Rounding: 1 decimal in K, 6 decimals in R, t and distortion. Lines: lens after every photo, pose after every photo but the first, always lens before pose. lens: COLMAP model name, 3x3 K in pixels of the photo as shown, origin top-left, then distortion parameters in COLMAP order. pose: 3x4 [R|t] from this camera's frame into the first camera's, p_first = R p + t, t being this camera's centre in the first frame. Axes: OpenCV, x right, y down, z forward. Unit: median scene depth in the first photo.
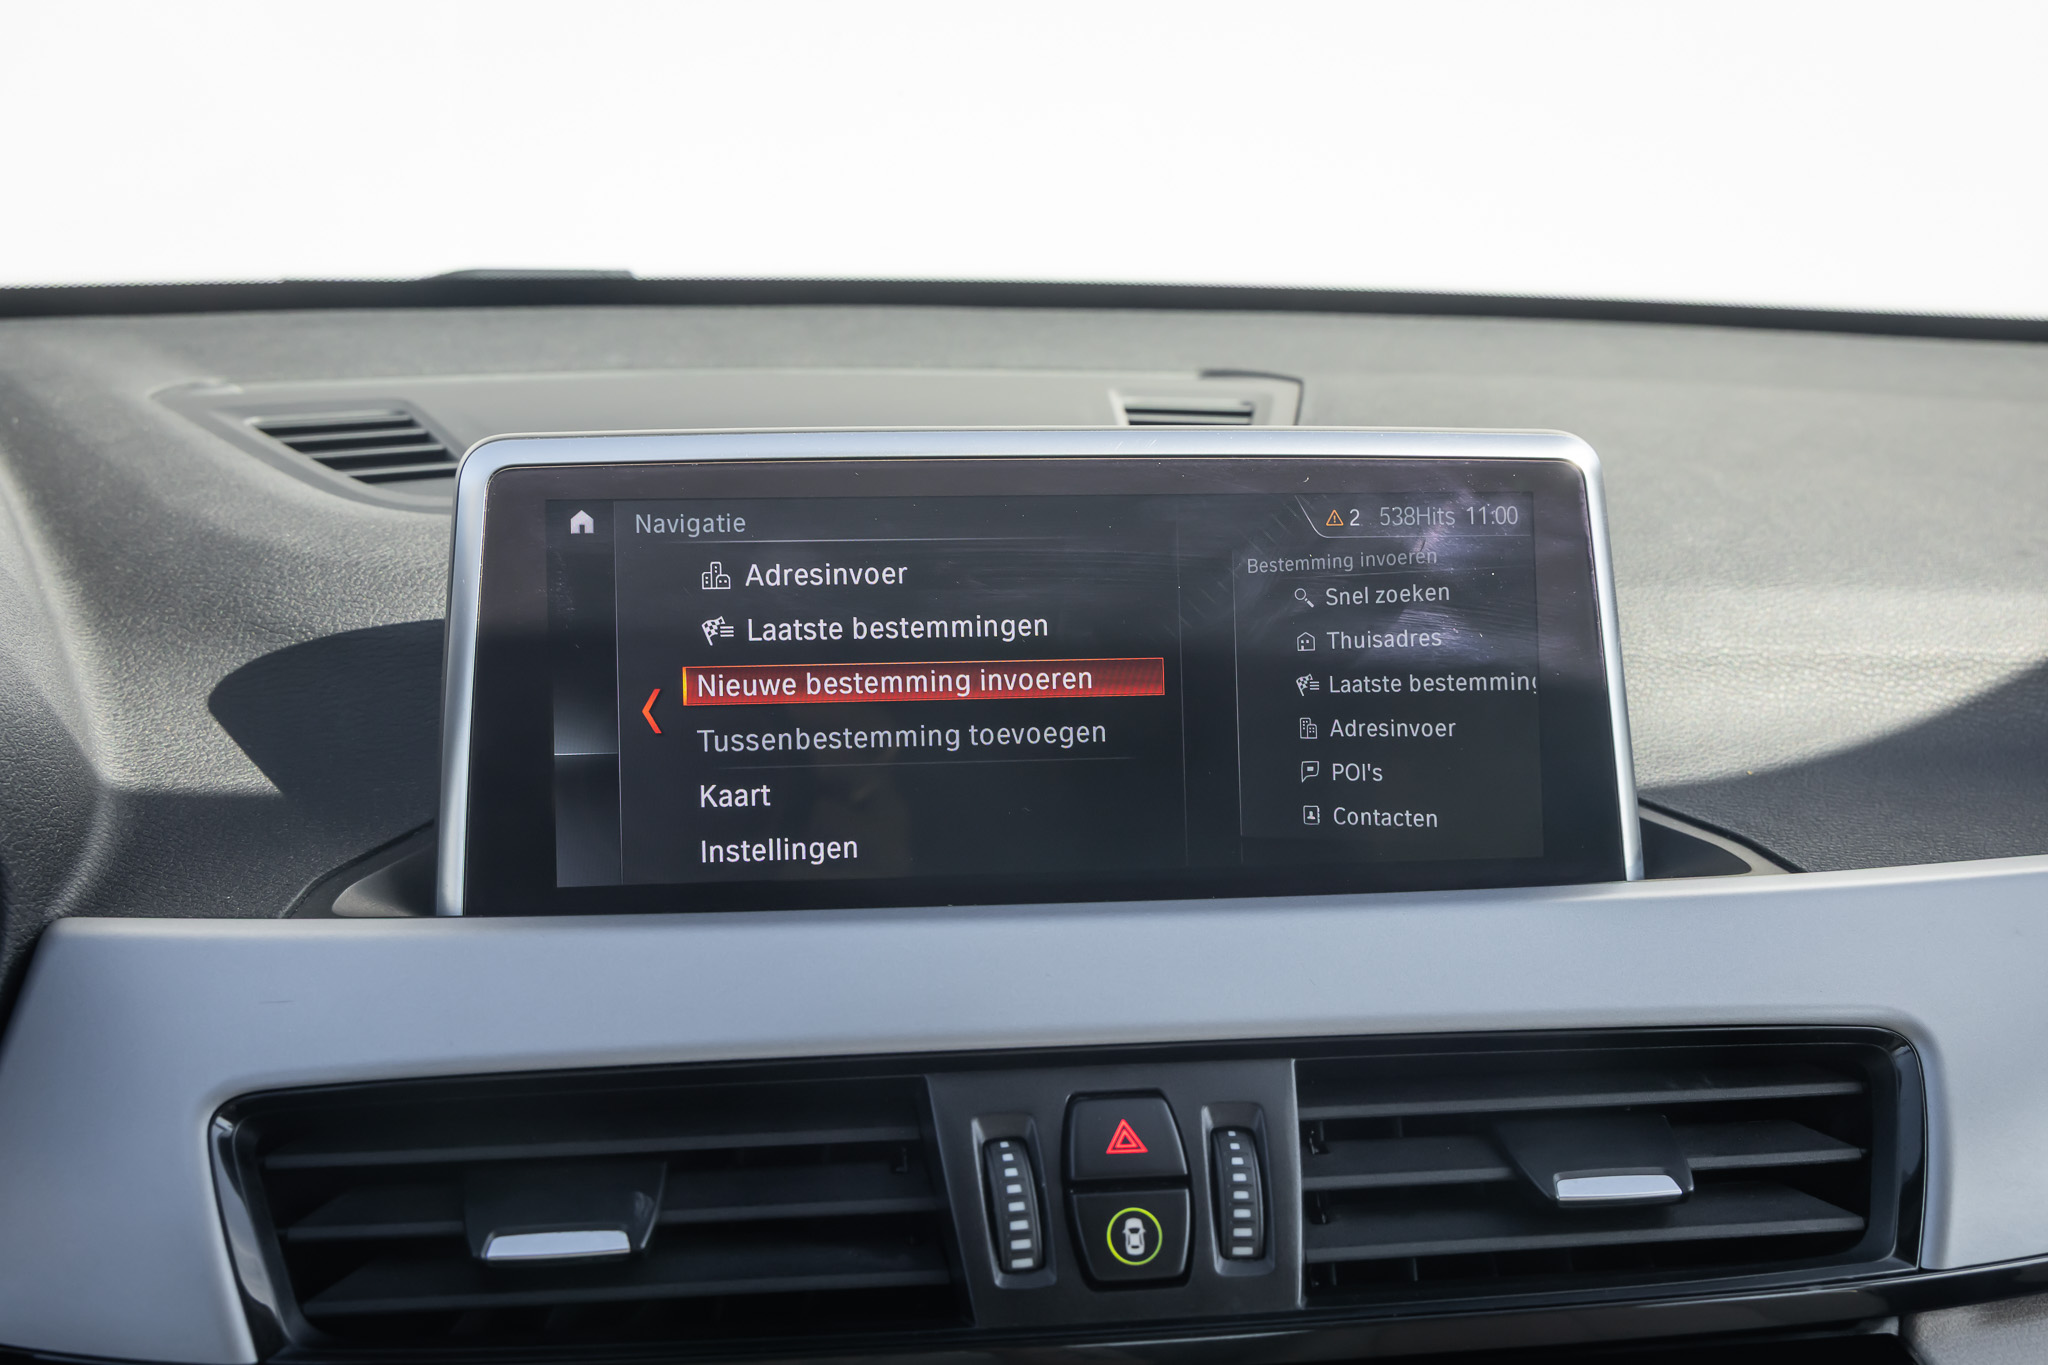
lens RADIAL K [[2315.4, 0, 1026.2], [0, 2315.4, 688.9], [0, 0, 1]] dist [0.023888, 0.000000]
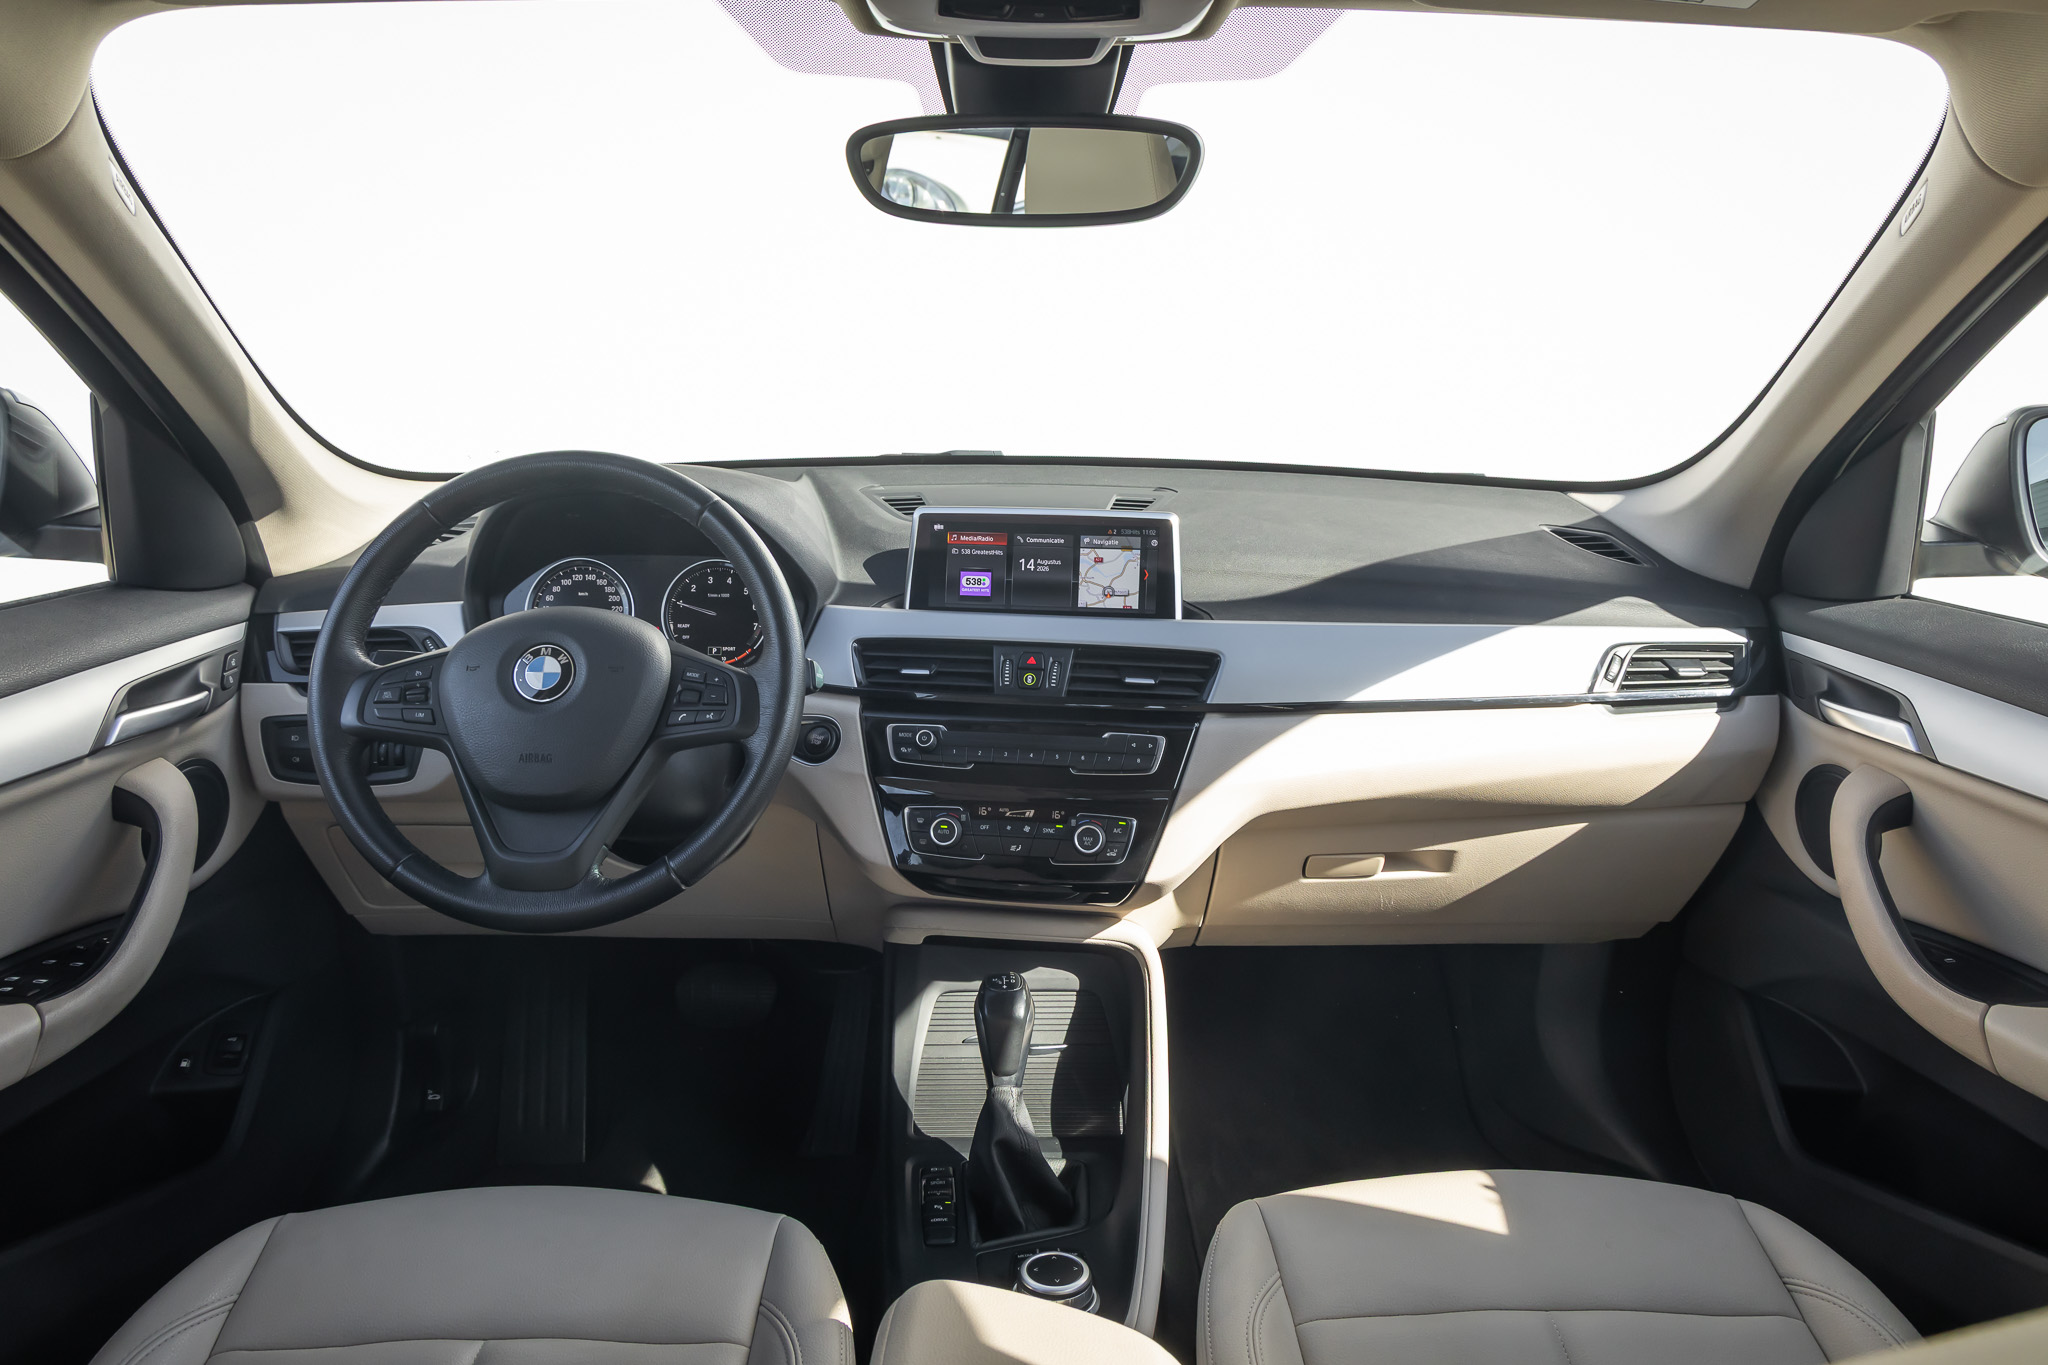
lens RADIAL K [[1472.8, 0, 1054.8], [0, 1472.8, 668.0], [0, 0, 1]] dist [0.026442, -0.008928]
pose [[0.963124, 0.060074, -0.262267, 0.815547], [-0.054859, 0.998124, 0.027168, 0.116293], [0.263407, -0.011778, 0.964613, -1.755615]]
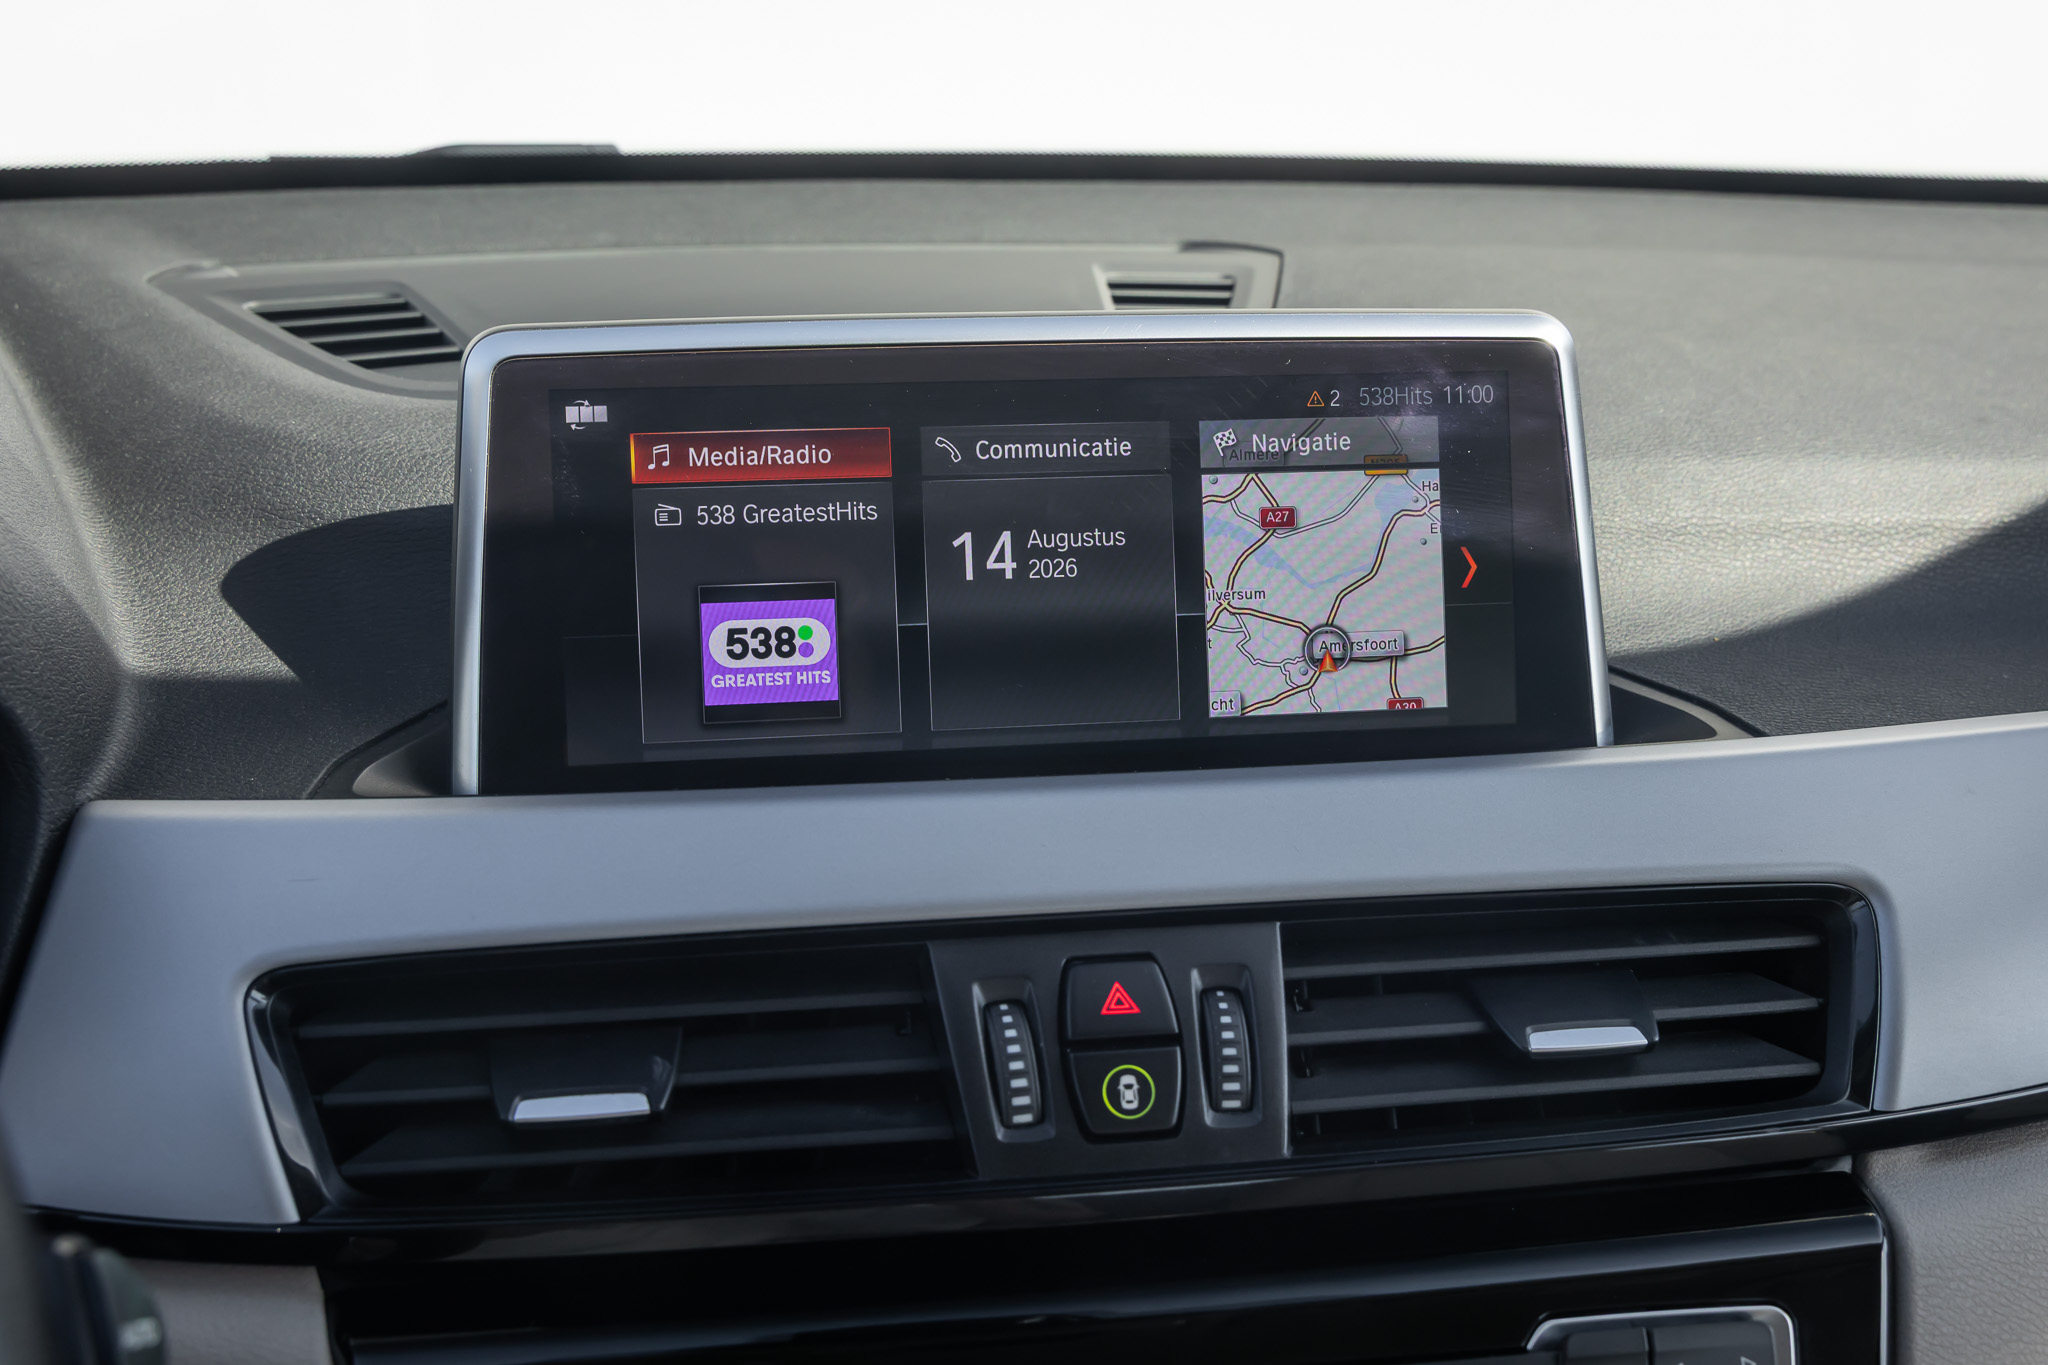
lens RADIAL K [[2315.4, 0, 1029.8], [0, 2315.4, 672.4], [0, 0, 1]] dist [0.023888, 0.000000]
pose [[0.999879, -0.010746, 0.011211, -0.007375], [0.010079, 0.998270, 0.057920, -0.014147], [-0.011814, -0.057800, 0.998258, -0.035820]]
